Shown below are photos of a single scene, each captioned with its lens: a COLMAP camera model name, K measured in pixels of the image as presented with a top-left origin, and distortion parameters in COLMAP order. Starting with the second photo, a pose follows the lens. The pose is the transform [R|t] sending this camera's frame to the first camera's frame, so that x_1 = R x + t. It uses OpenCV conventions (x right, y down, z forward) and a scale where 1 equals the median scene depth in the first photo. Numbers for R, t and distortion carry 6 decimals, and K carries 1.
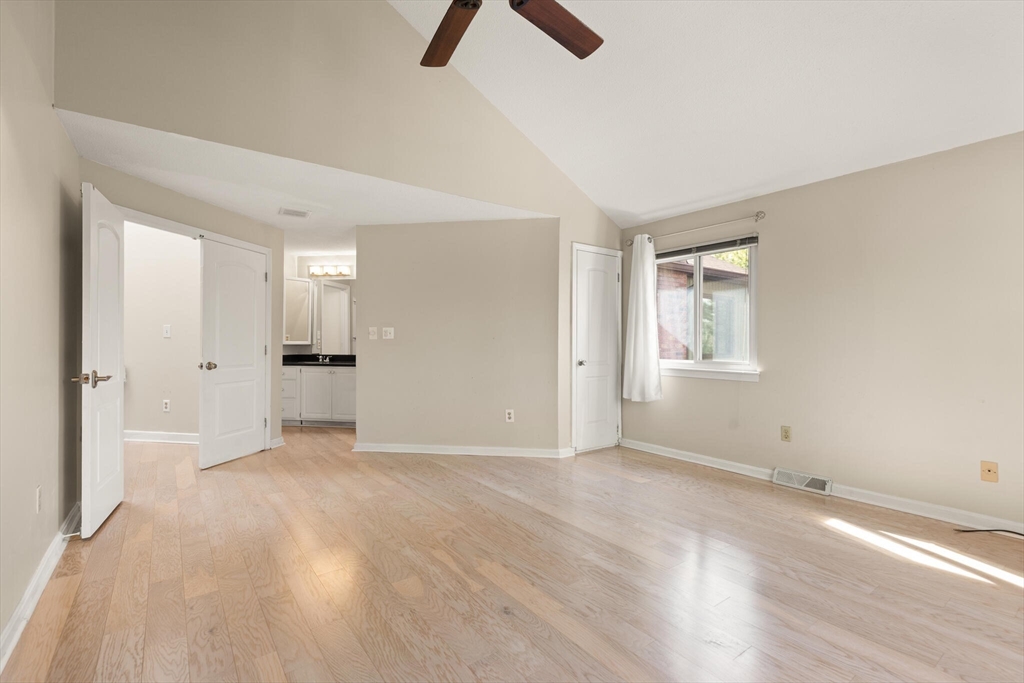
lens RADIAL K [[460.5, 0, 514.9], [0, 460.5, 342.7], [0, 0, 1]] dist [0.011700, -0.000110]
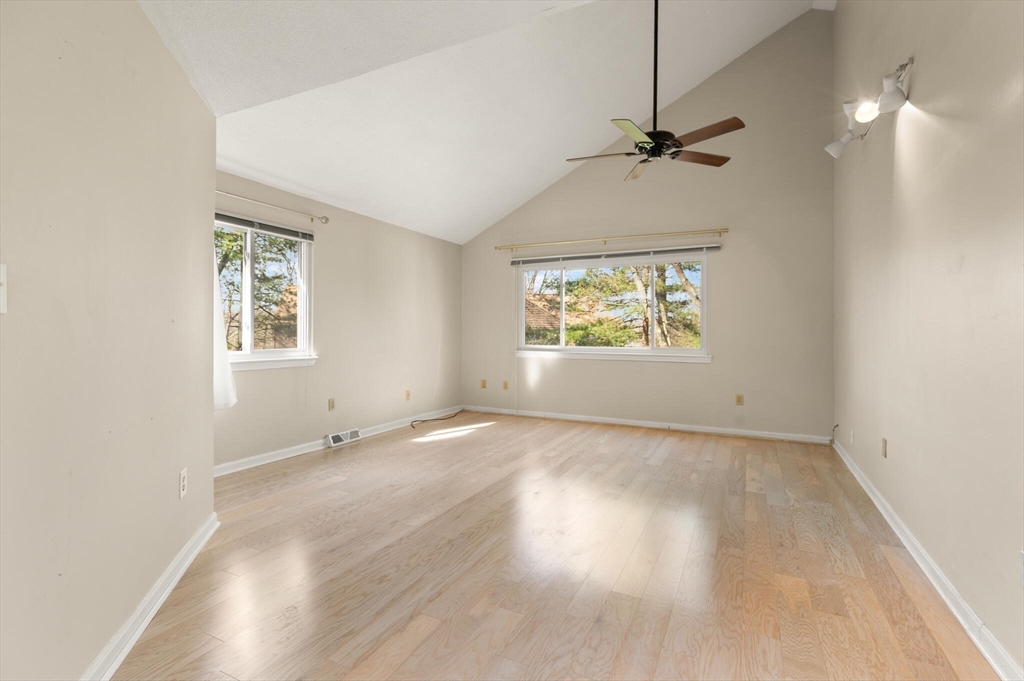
lens RADIAL K [[460.5, 0, 514.9], [0, 460.5, 341.7], [0, 0, 1]] dist [0.011700, -0.000110]
pose [[-0.439753, -0.025086, 0.897768, -0.756981], [-0.006954, 0.999675, 0.024527, -0.004987], [-0.898092, 0.004543, -0.439785, 1.149003]]
